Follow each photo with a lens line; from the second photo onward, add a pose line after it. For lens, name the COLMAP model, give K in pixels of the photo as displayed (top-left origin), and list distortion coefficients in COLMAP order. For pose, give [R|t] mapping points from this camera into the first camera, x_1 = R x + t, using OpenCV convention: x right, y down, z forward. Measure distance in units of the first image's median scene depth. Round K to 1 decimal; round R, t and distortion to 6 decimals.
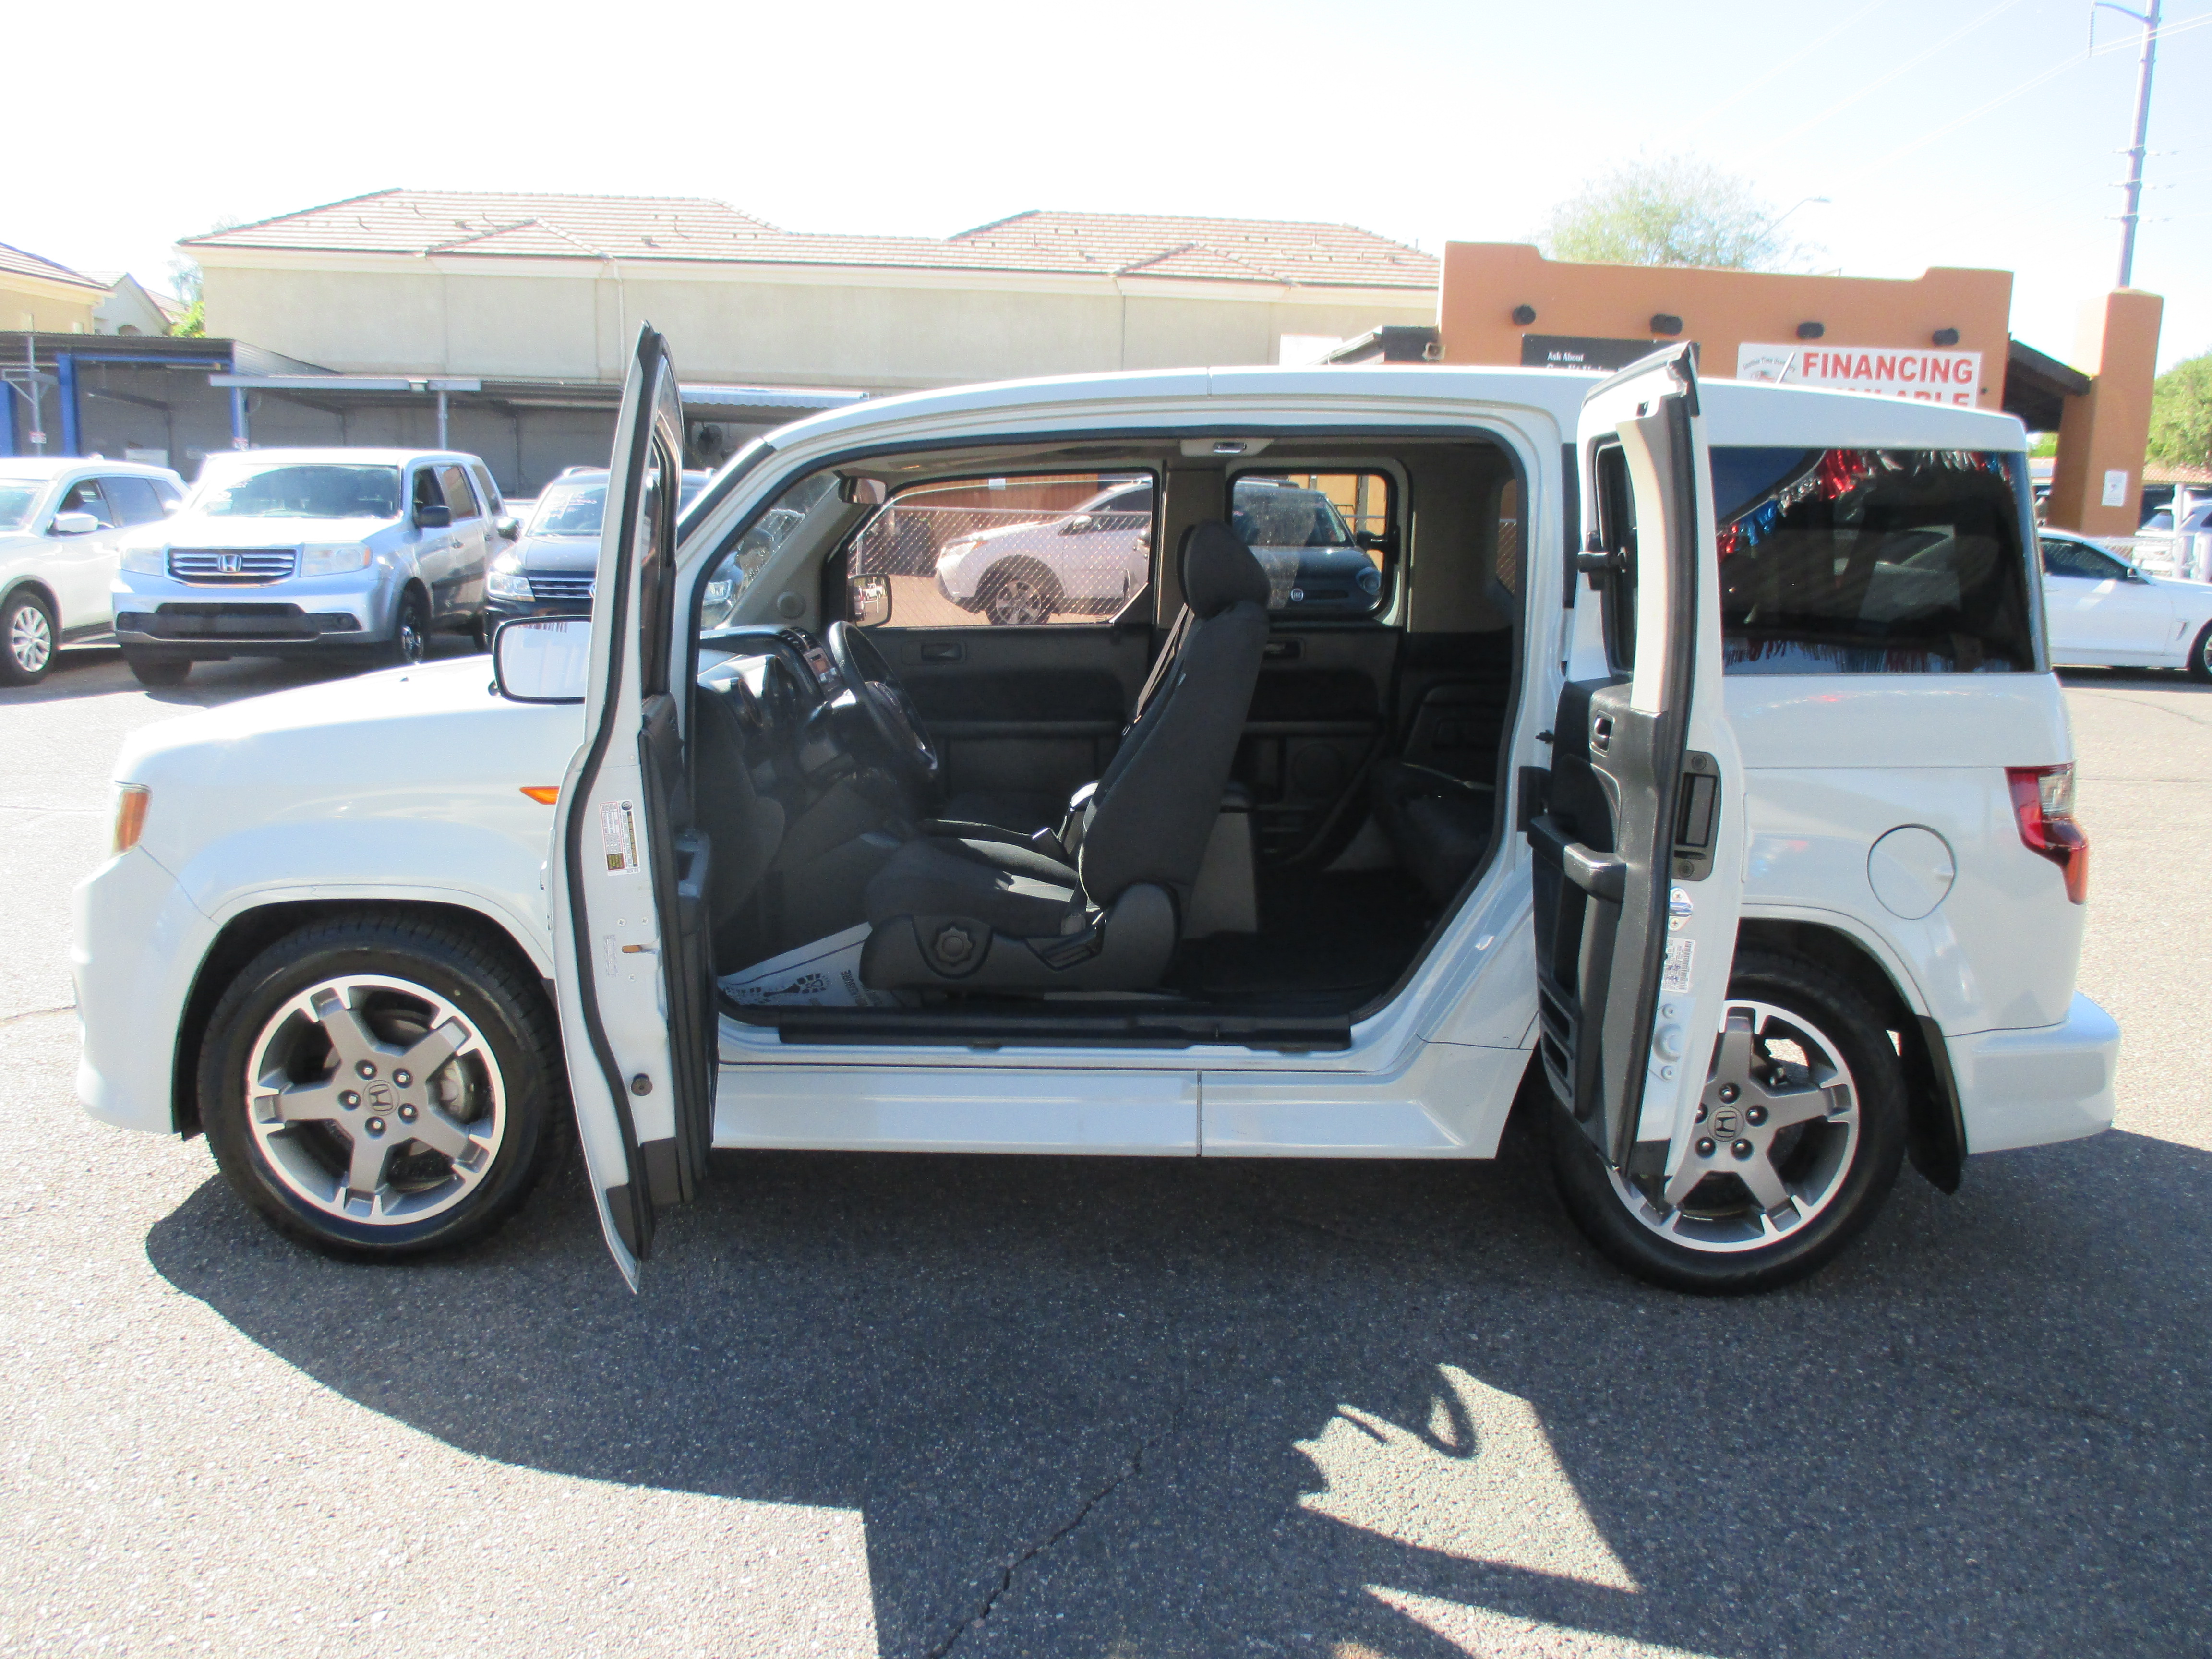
lens RADIAL K [[1850.1, 0, 1201.1], [0, 1850.1, 852.5], [0, 0, 1]] dist [-0.055863, 0.039601]
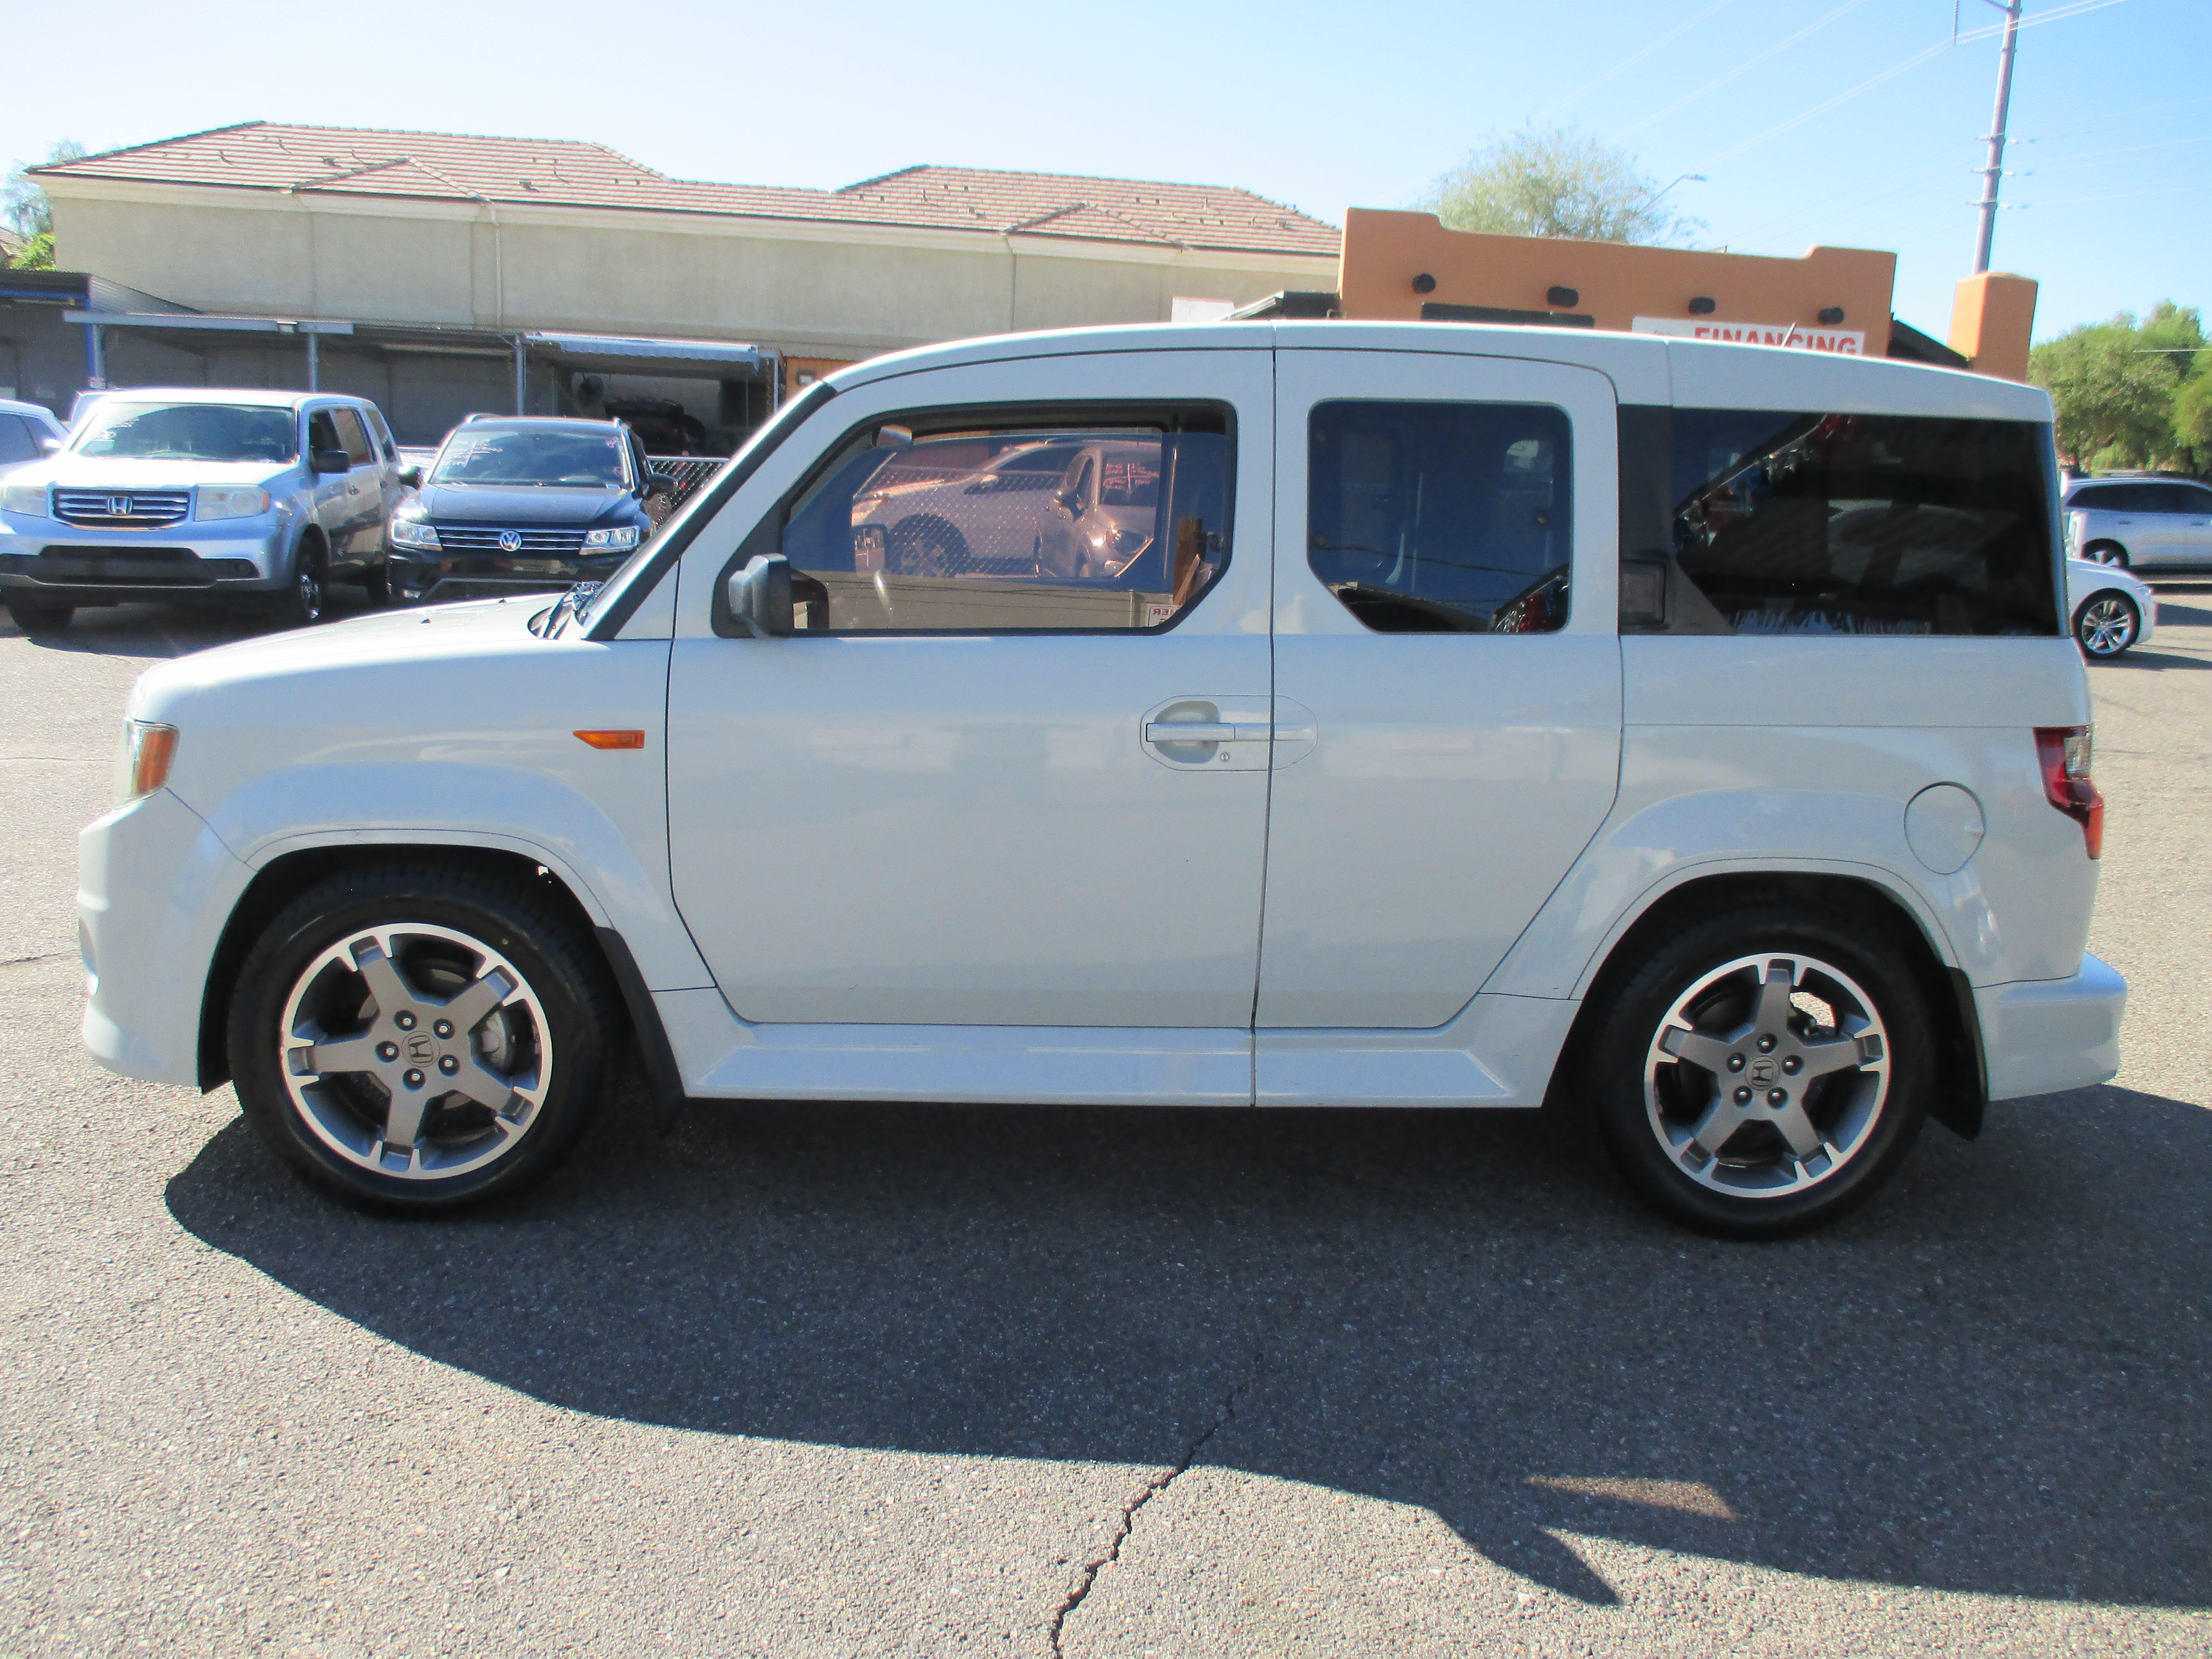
lens RADIAL K [[1850.1, 0, 1194.7], [0, 1850.1, 847.4], [0, 0, 1]] dist [-0.055863, 0.039601]
pose [[0.997669, 0.006194, 0.067963, -0.099146], [-0.007298, 0.999845, 0.016002, 0.007537], [-0.067854, -0.016460, 0.997559, 0.001013]]
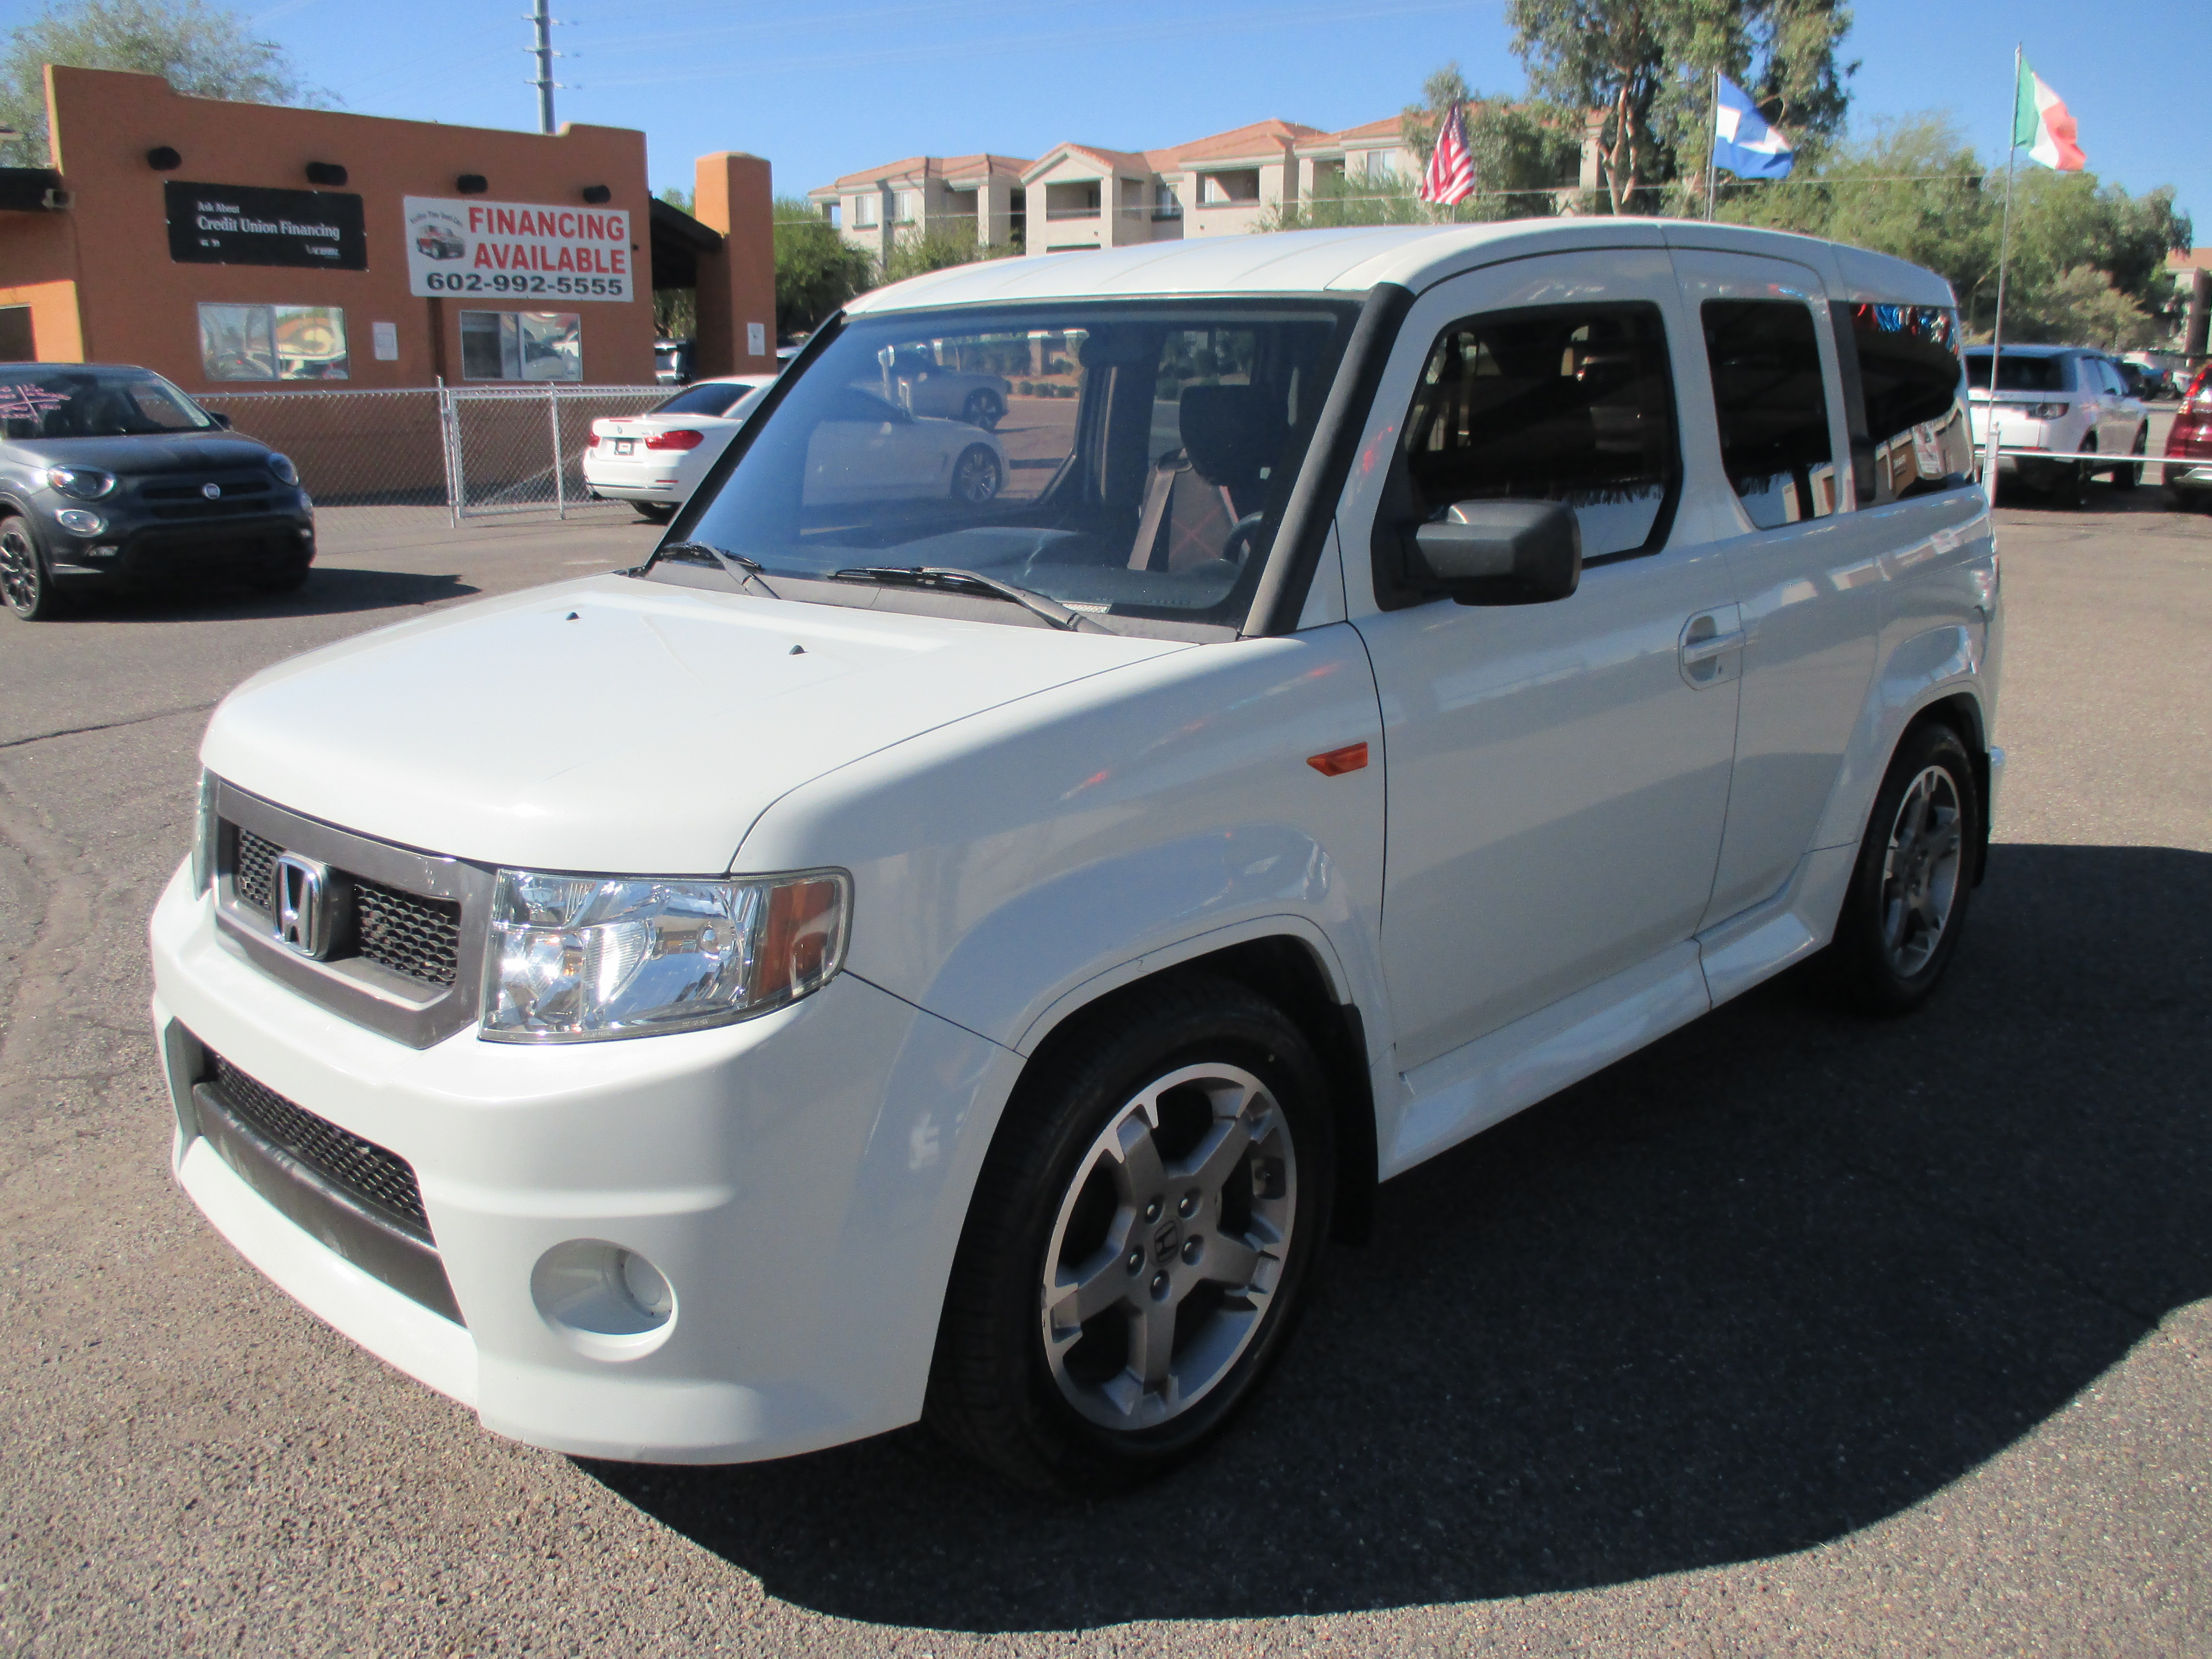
lens RADIAL K [[1808.8, 0, 1117.2], [0, 1808.8, 844.2], [0, 0, 1]] dist [-0.041329, 0.005573]
pose [[0.714611, -0.202982, 0.669425, -0.847599], [0.153367, 0.979154, 0.133178, -0.102317], [-0.682503, 0.007497, 0.730845, 0.488024]]
